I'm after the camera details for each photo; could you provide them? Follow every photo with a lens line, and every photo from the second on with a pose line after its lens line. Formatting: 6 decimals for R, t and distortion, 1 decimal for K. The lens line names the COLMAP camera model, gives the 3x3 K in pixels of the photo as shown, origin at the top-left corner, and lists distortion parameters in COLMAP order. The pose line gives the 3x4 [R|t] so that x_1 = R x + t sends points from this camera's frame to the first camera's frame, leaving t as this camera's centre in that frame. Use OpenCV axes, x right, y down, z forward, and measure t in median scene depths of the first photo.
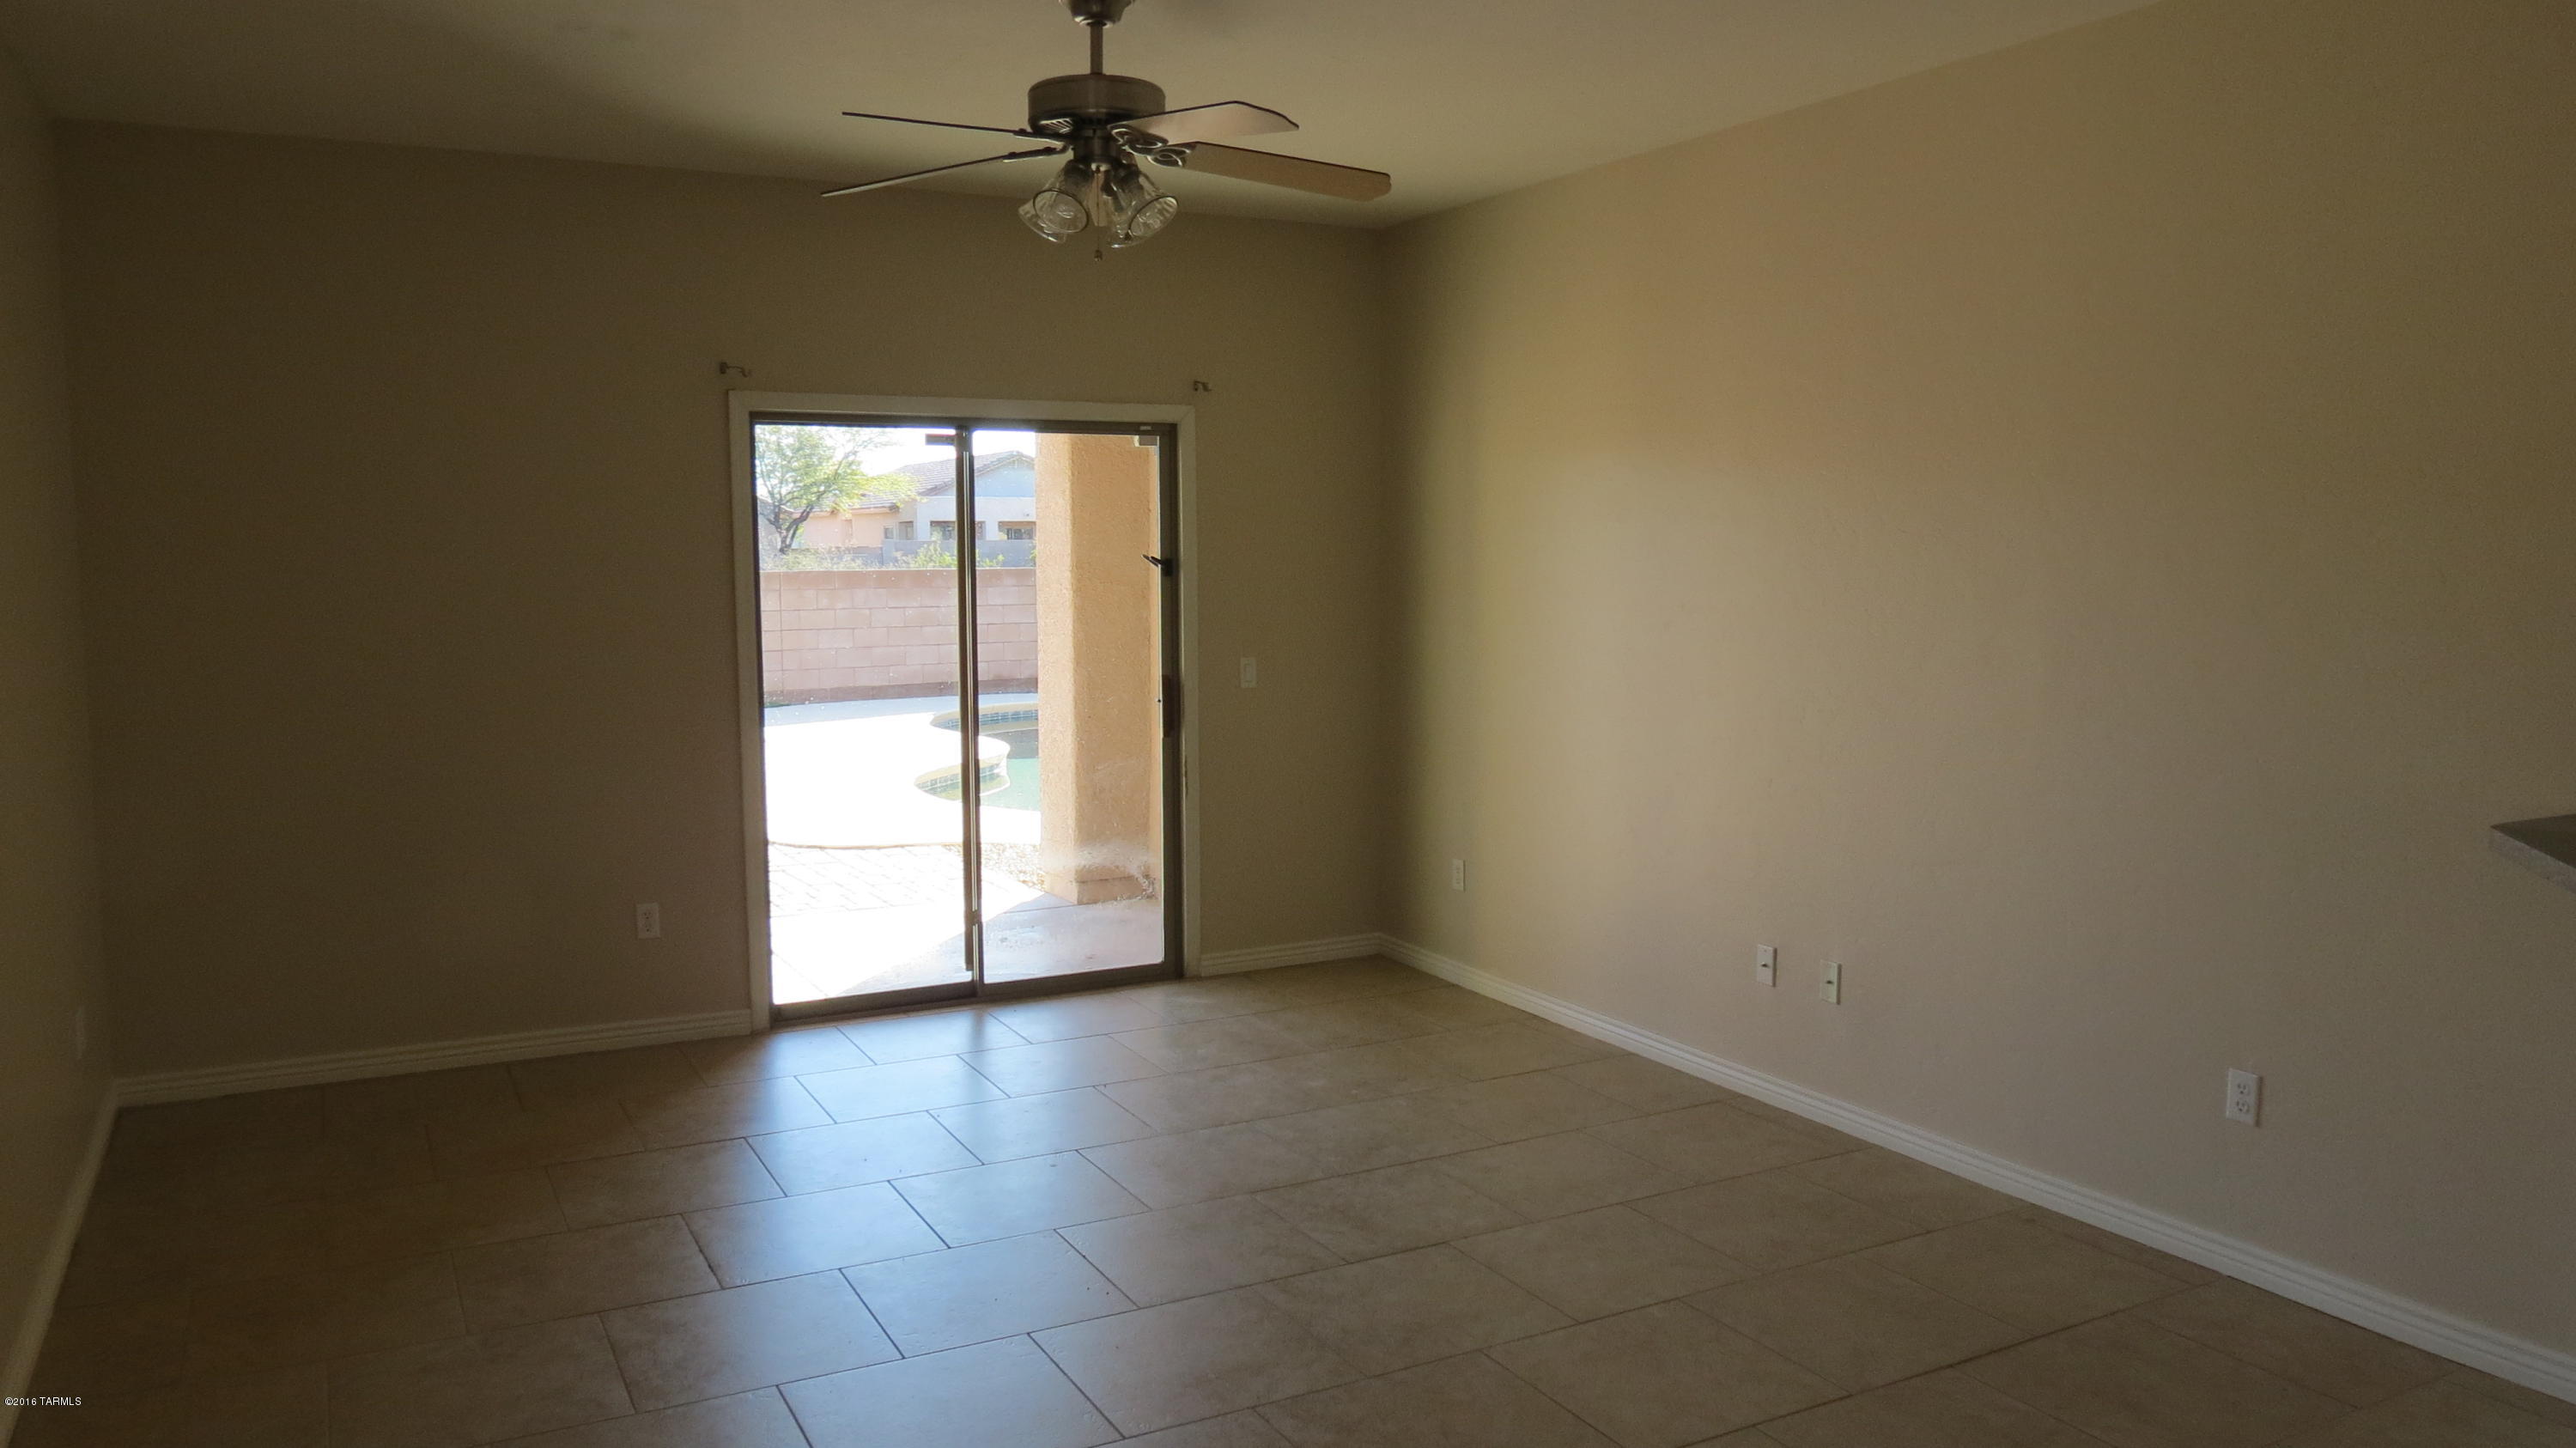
lens RADIAL K [[1925.7, 0, 1288.0], [0, 1925.7, 724.0], [0, 0, 1]] dist [-0.005341, -0.002502]
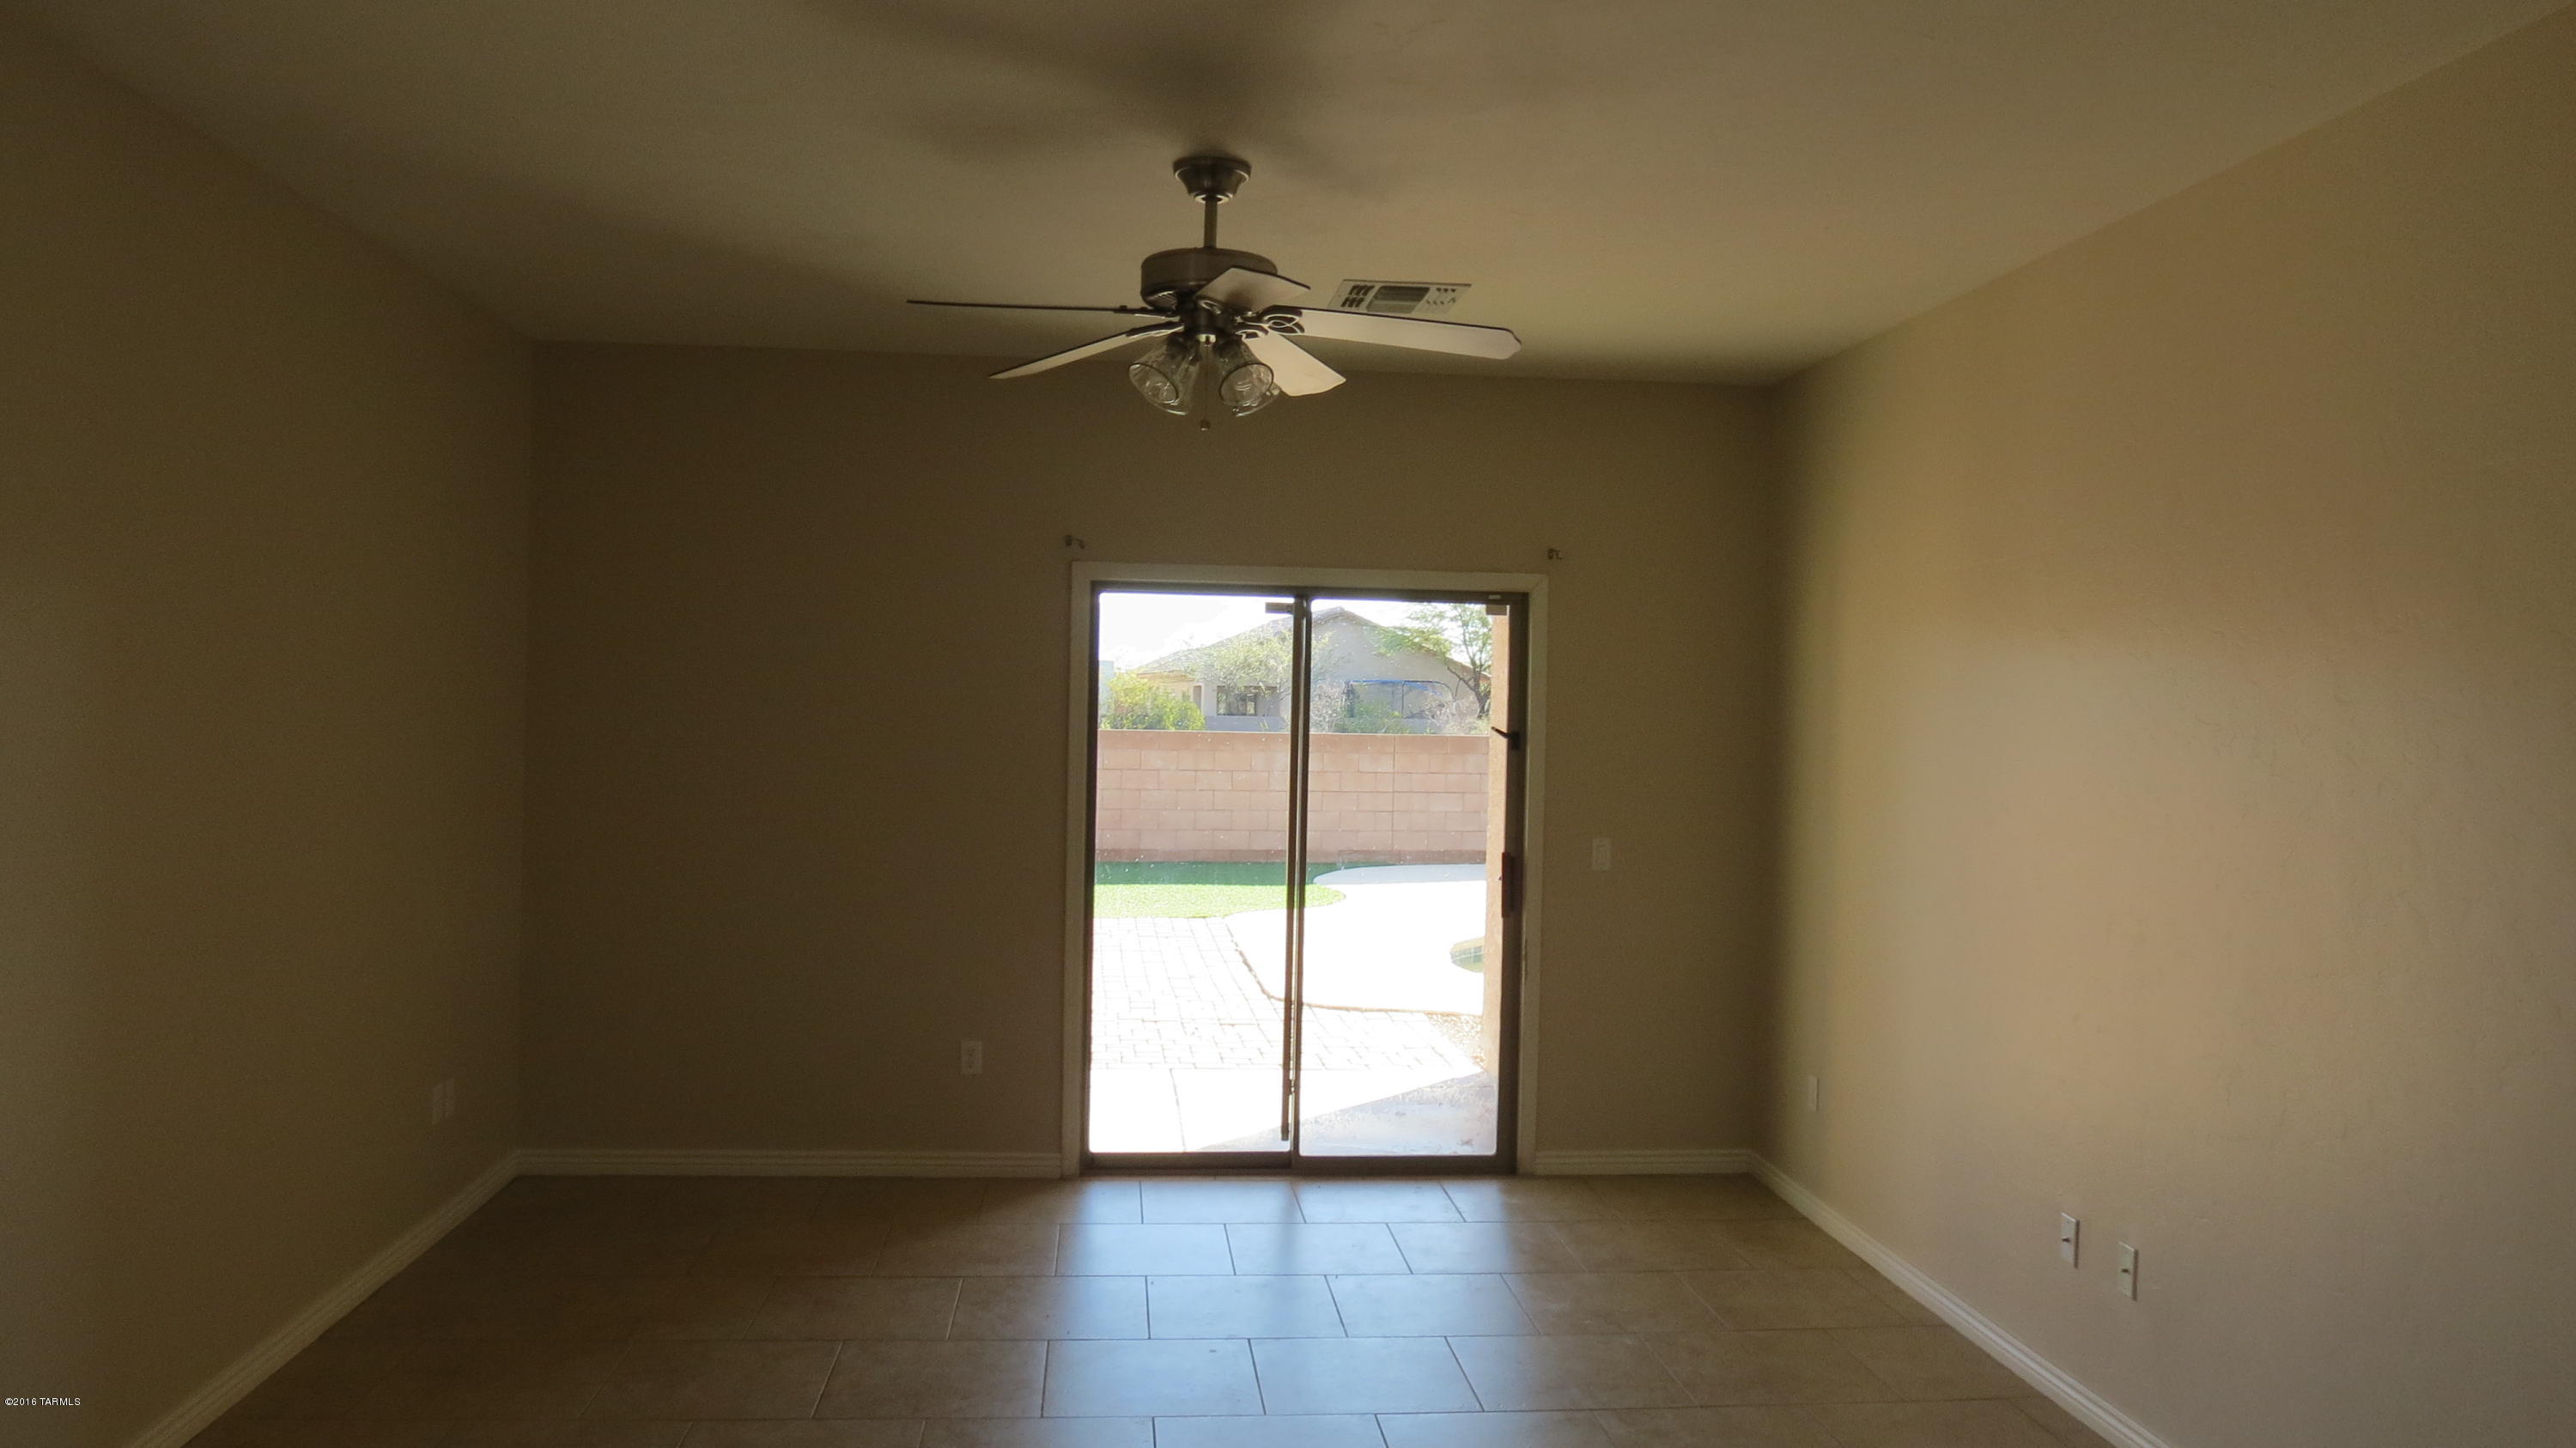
lens RADIAL K [[1922.0, 0, 1288.0], [0, 1922.0, 724.0], [0, 0, 1]] dist [-0.004722, 0.000642]
pose [[0.917655, 0.026964, -0.396463, 0.226396], [-0.061461, 0.995320, -0.074565, -0.011495], [0.392597, 0.092792, 0.915017, 0.079592]]
